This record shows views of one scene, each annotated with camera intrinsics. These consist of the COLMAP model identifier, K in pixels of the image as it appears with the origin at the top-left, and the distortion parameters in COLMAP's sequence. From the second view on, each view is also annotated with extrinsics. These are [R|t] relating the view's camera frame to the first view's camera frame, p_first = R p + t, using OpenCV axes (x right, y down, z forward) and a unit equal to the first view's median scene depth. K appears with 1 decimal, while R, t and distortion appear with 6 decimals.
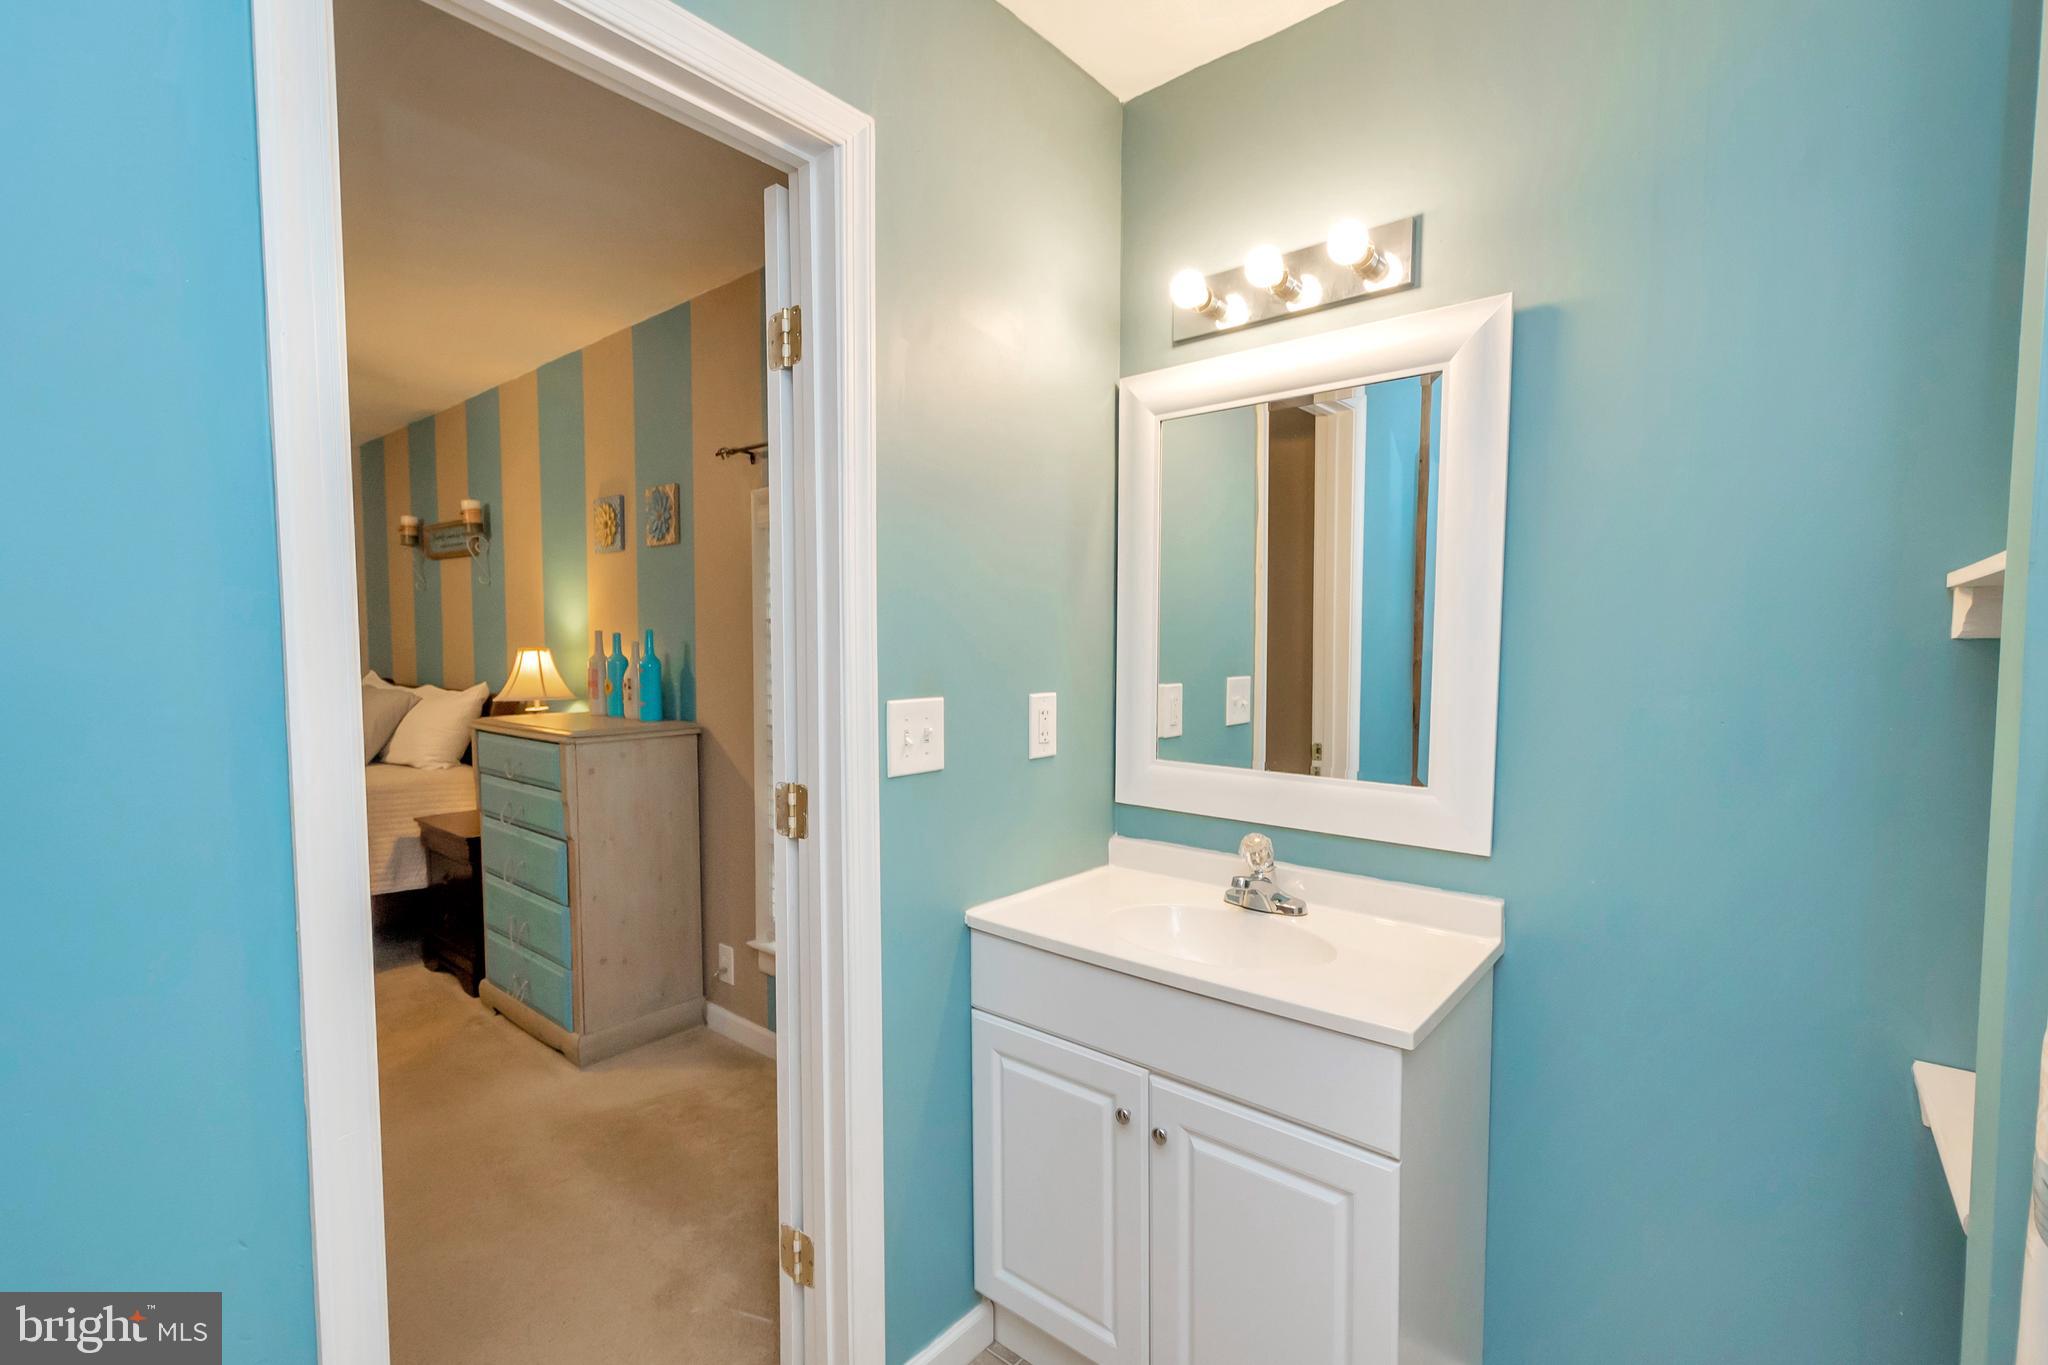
lens RADIAL K [[923.4, 0, 1072.3], [0, 923.4, 670.1], [0, 0, 1]] dist [0.020181, -0.005915]
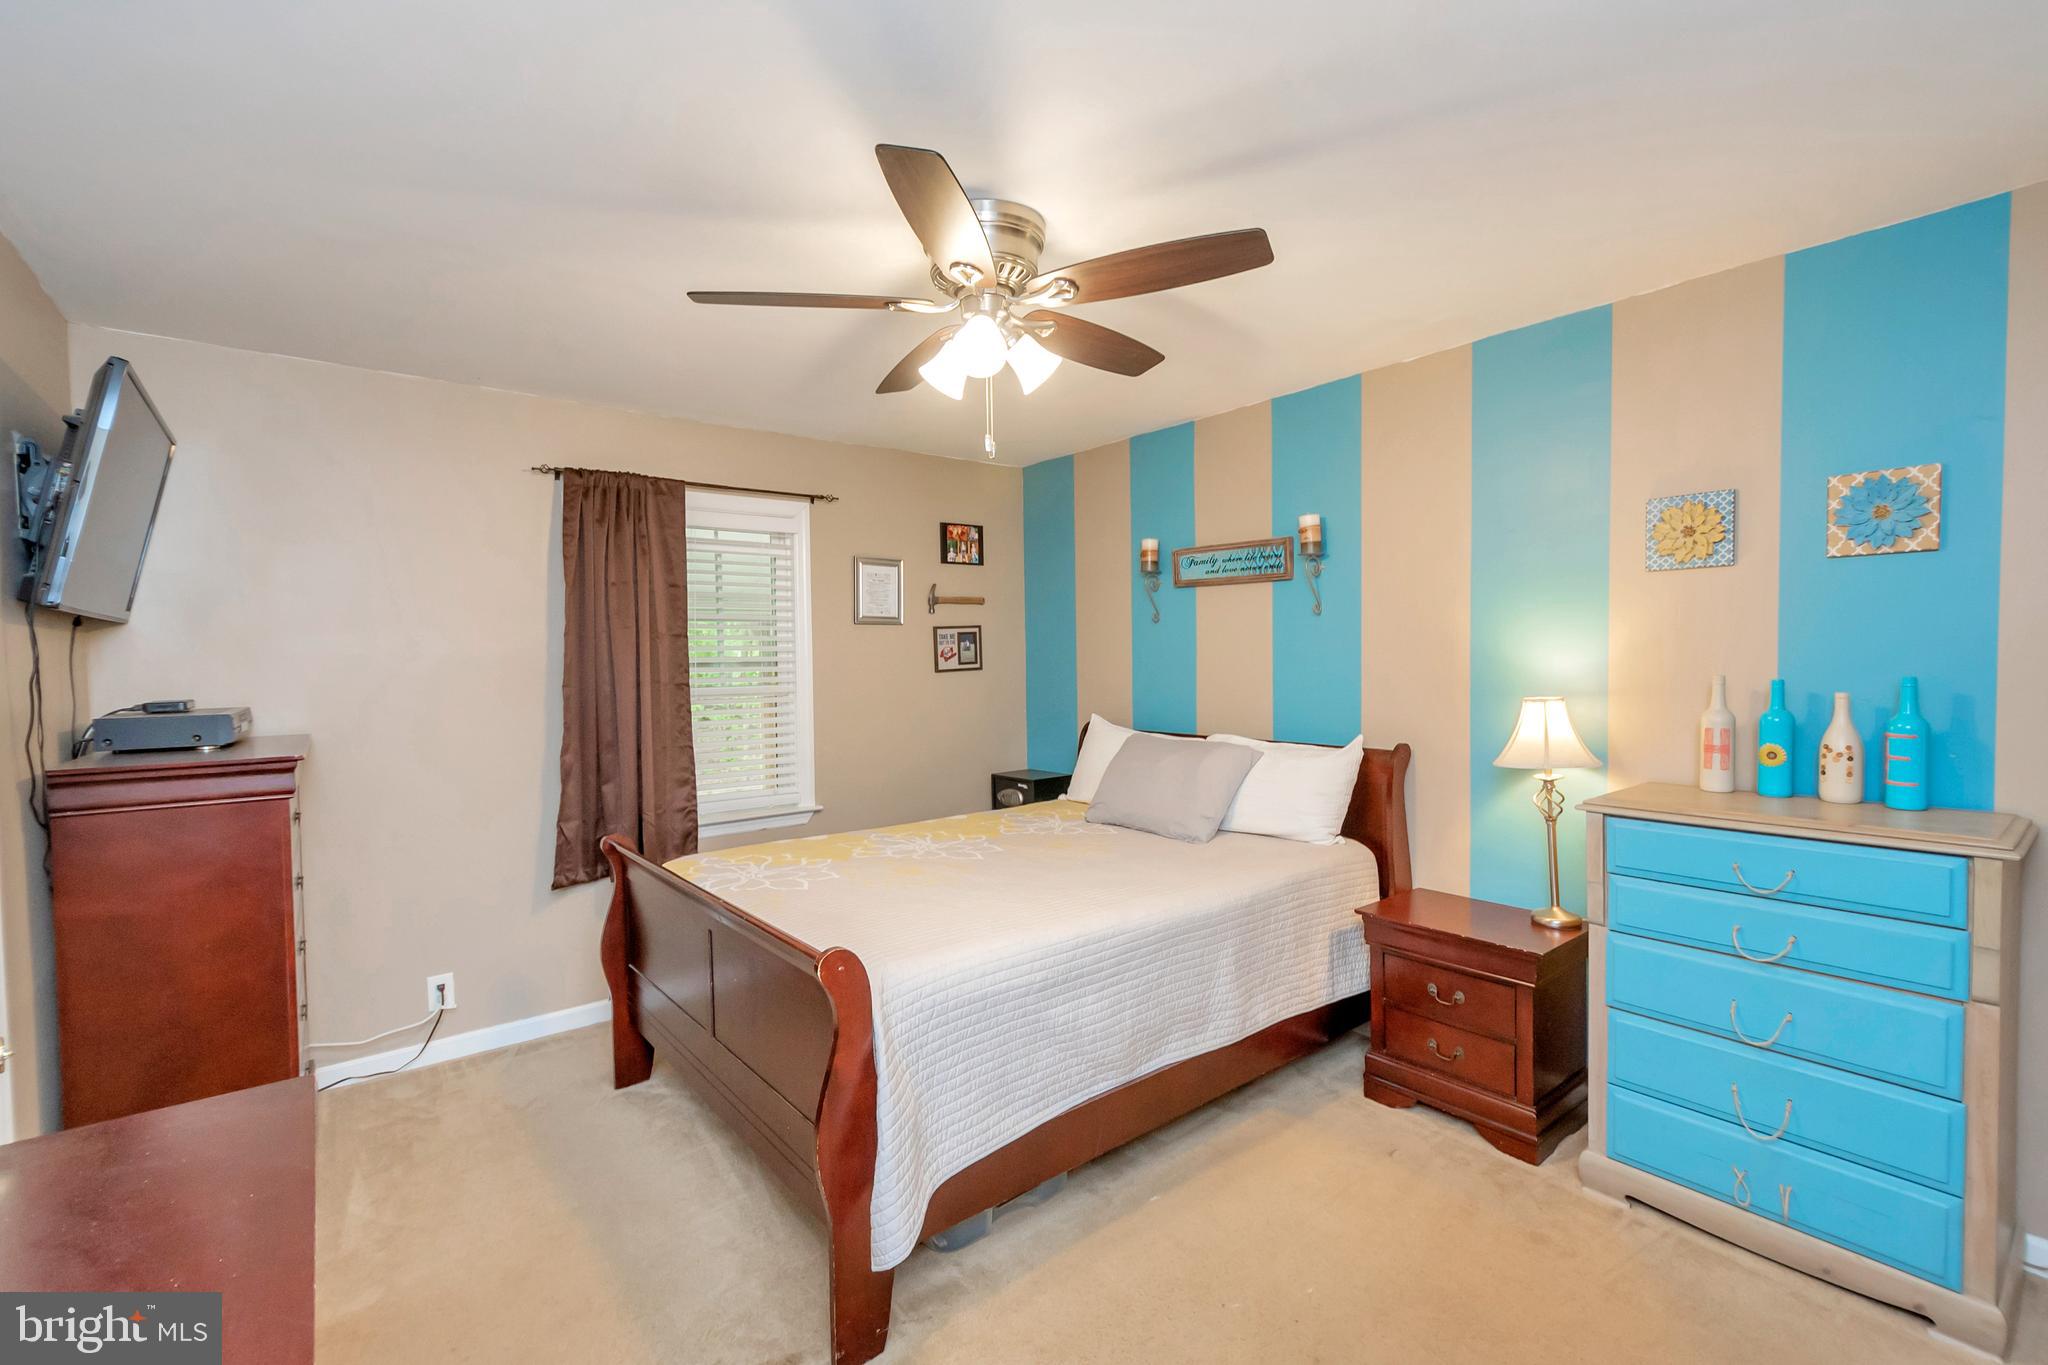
lens RADIAL K [[923.4, 0, 1041.1], [0, 923.4, 667.1], [0, 0, 1]] dist [0.020181, -0.005915]
pose [[0.979536, -0.000542, -0.201267, -0.706199], [-0.005600, 0.999536, -0.029945, -0.020150], [0.201190, 0.030459, 0.979079, 0.143028]]
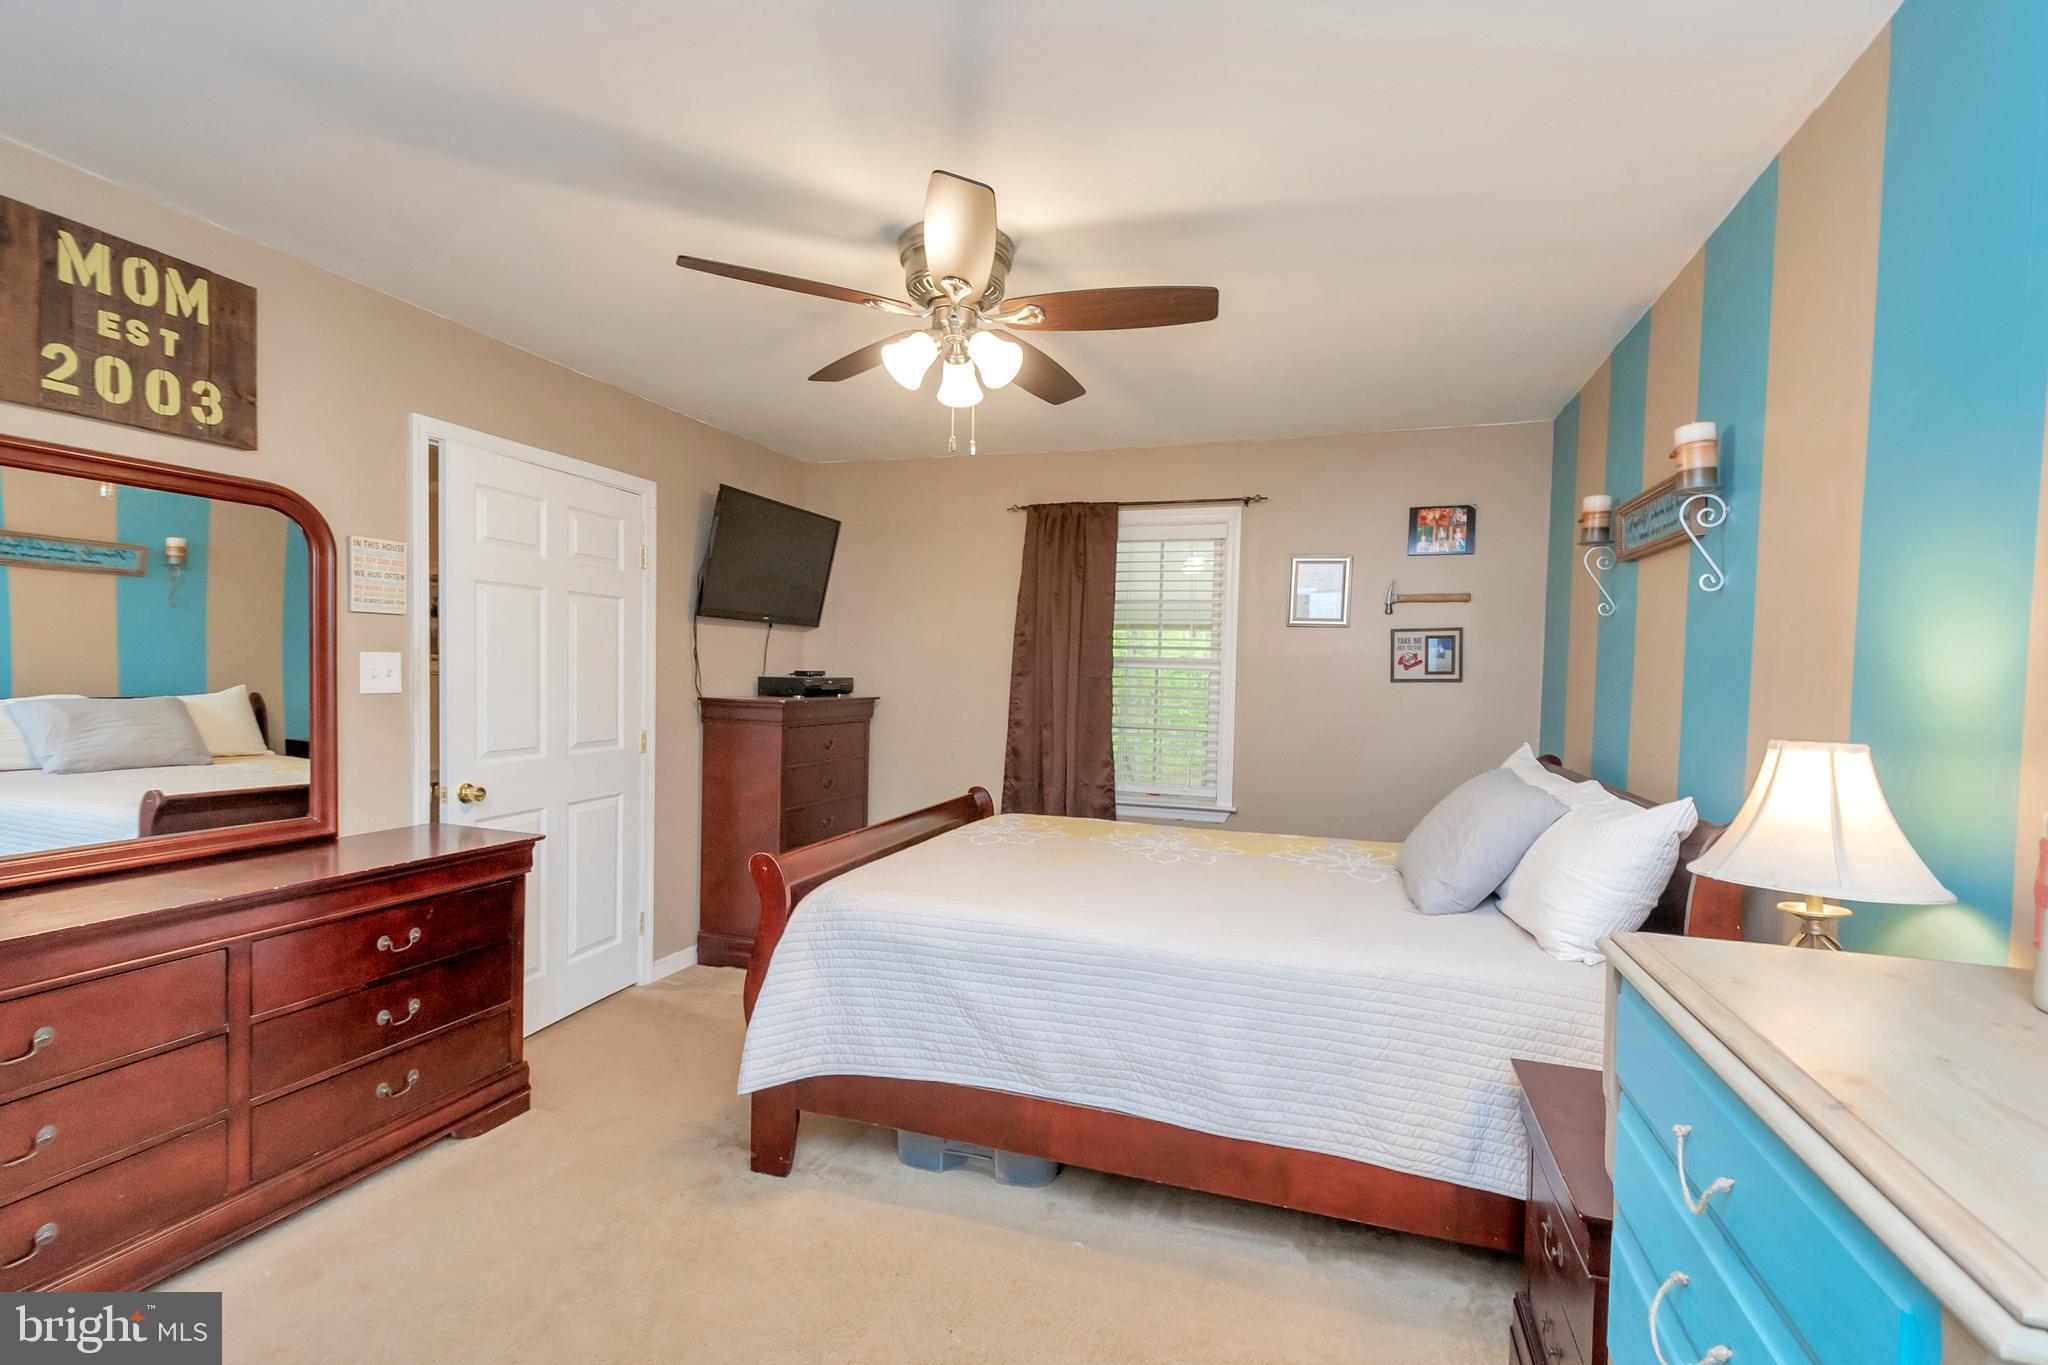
lens RADIAL K [[923.4, 0, 1024.0], [0, 923.4, 691.8], [0, 0, 1]] dist [0.020181, -0.005915]
pose [[0.343170, 0.038615, -0.938479, -0.295902], [-0.073950, 0.997164, 0.013988, -0.021329], [0.936358, 0.064600, 0.345052, 0.498484]]
